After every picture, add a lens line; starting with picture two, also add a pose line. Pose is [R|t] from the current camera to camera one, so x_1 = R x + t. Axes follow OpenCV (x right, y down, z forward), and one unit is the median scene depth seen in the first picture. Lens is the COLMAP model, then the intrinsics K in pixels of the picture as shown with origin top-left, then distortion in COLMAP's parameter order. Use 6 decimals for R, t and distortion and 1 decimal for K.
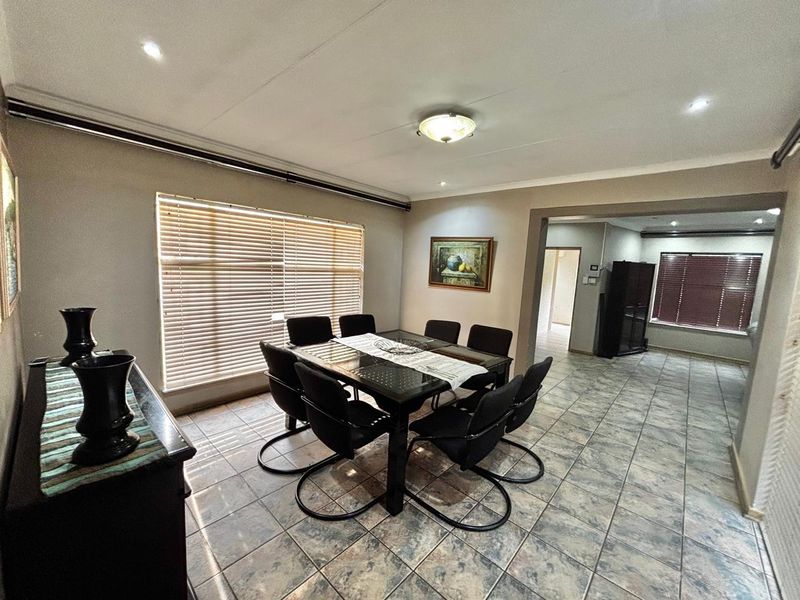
lens RADIAL K [[321.8, 0, 400.4], [0, 321.8, 300.7], [0, 0, 1]] dist [-0.001828, 0.001026]
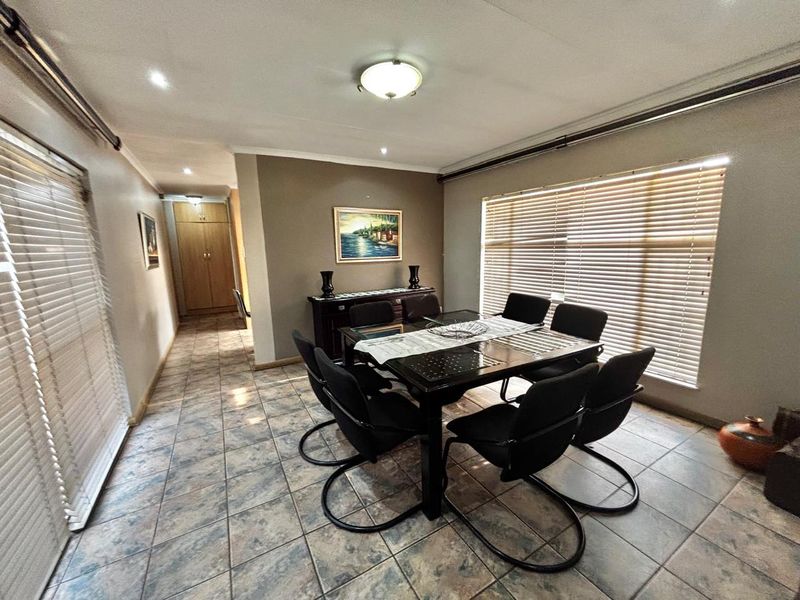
lens RADIAL K [[321.8, 0, 400.5], [0, 321.8, 299.8], [0, 0, 1]] dist [-0.001828, 0.001026]
pose [[-0.305208, 0.117438, -0.945017, 0.966166], [-0.097480, 0.983301, 0.153678, -0.059850], [0.947283, 0.139024, -0.288663, 1.233826]]
